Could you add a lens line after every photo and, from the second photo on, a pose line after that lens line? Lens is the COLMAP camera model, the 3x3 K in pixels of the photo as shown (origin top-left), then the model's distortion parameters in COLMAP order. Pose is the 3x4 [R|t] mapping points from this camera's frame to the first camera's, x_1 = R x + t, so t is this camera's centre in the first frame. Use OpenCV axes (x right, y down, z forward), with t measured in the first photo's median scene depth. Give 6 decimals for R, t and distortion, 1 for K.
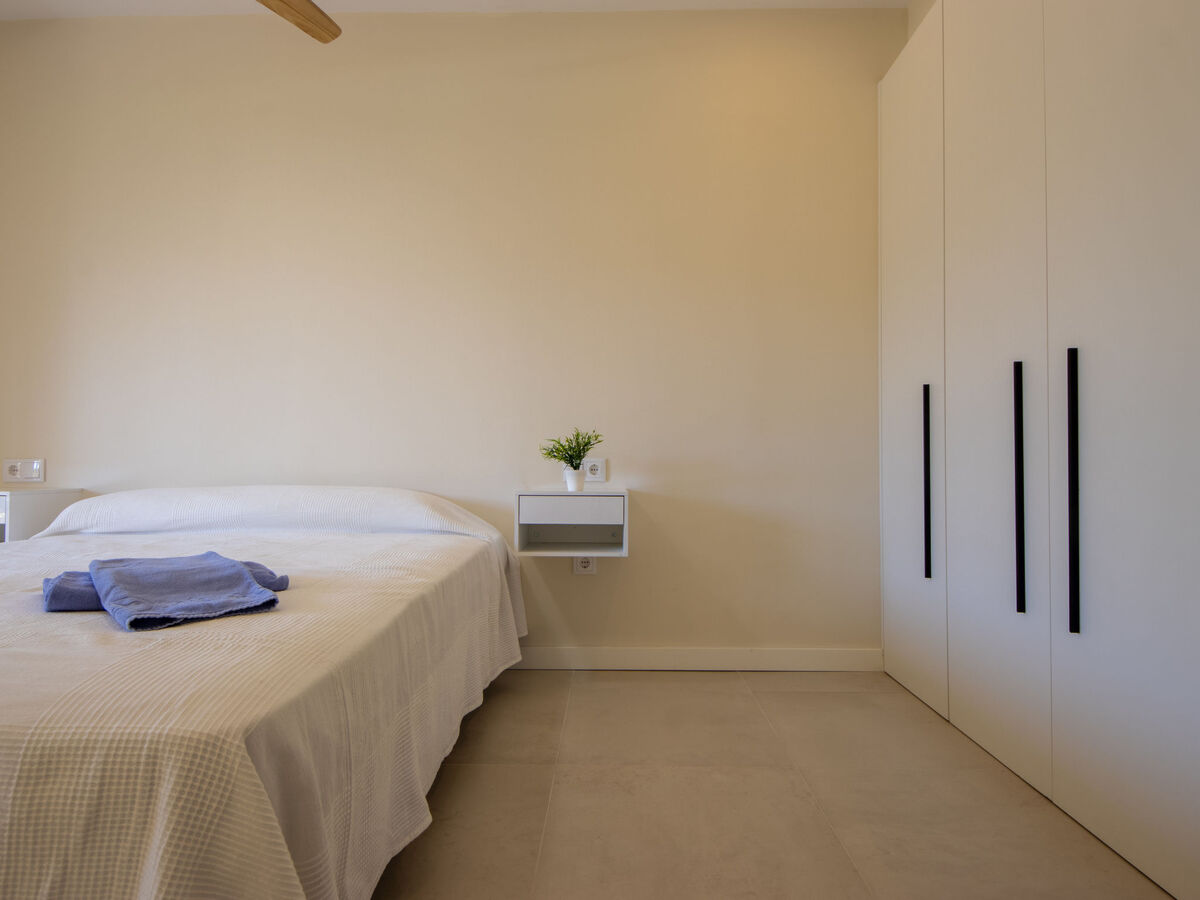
lens RADIAL K [[739.5, 0, 600.8], [0, 739.5, 450.7], [0, 0, 1]] dist [0.023897, -0.014434]
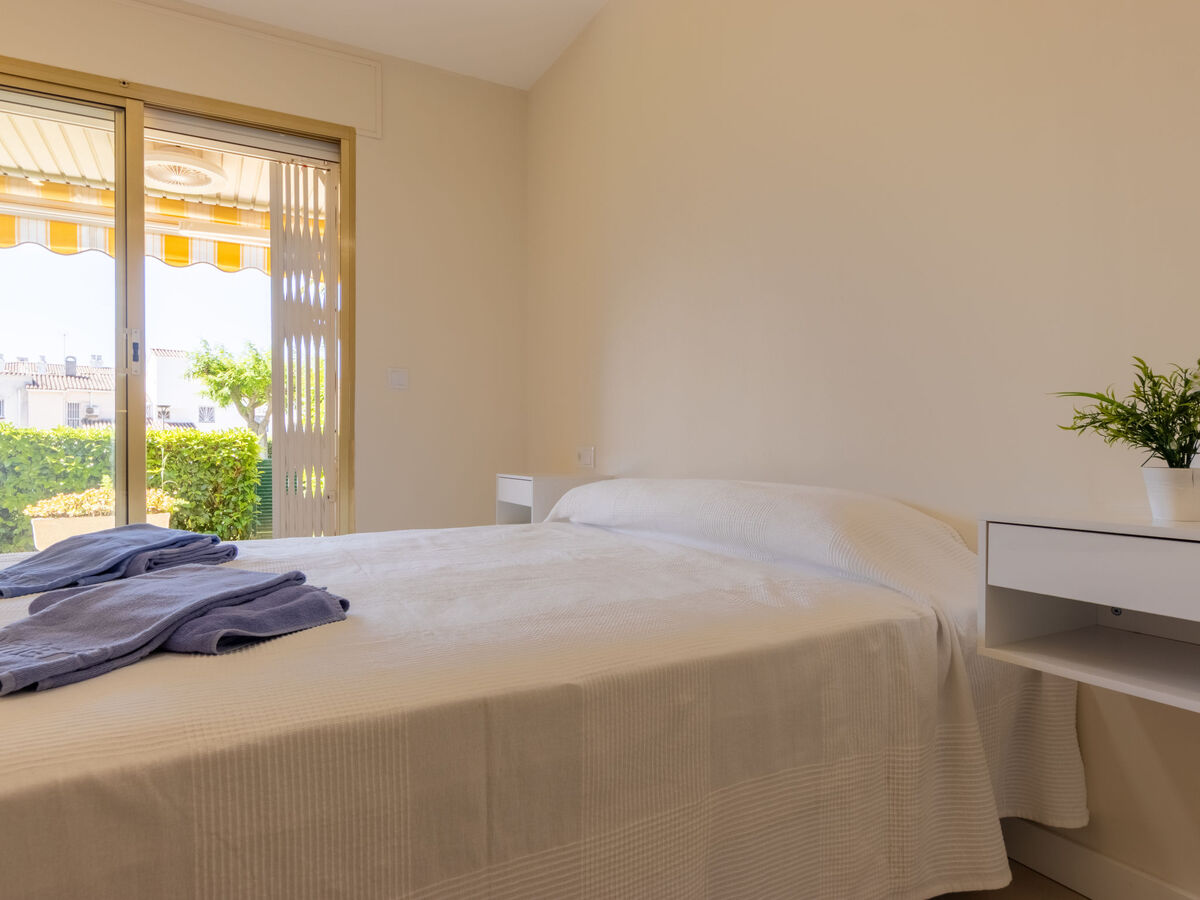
lens RADIAL K [[739.5, 0, 606.7], [0, 739.5, 449.6], [0, 0, 1]] dist [0.023897, -0.014434]
pose [[0.462386, -0.000826, -0.886678, 0.182020], [0.010739, 0.999931, 0.004668, 0.011604], [0.886614, -0.011680, 0.462363, 0.577555]]
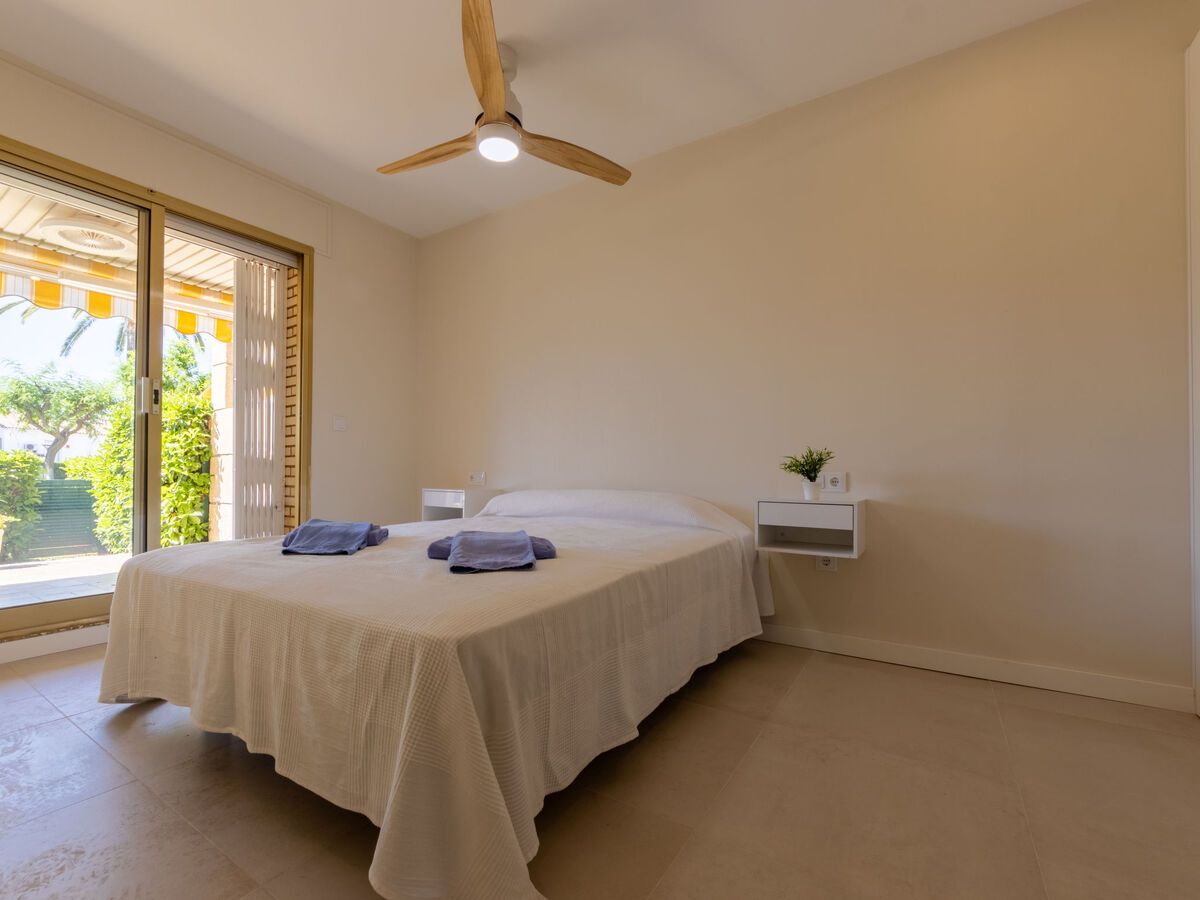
lens RADIAL K [[554.0, 0, 590.0], [0, 554.0, 467.1], [0, 0, 1]] dist [0.002450, -0.001760]
pose [[0.834071, -0.002132, -0.551653, 0.166379], [0.002949, 0.999995, 0.000595, 0.000567], [0.551649, -0.002123, 0.834073, 0.063186]]
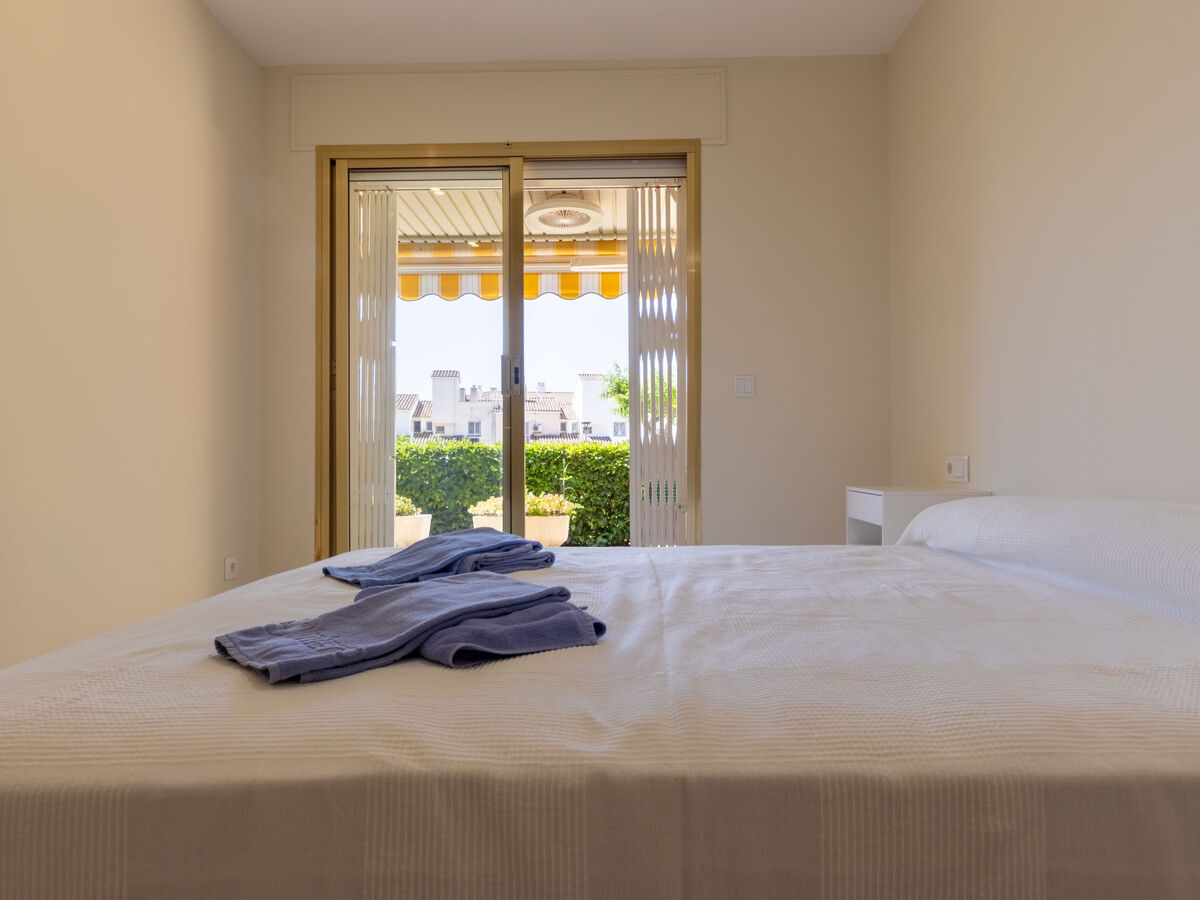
lens RADIAL K [[739.5, 0, 595.0], [0, 739.5, 448.5], [0, 0, 1]] dist [0.023897, -0.014434]
pose [[-0.054846, -0.015891, -0.998368, 0.130862], [0.015252, 0.999743, -0.016750, 0.011594], [0.998378, -0.016146, -0.054590, 0.665301]]
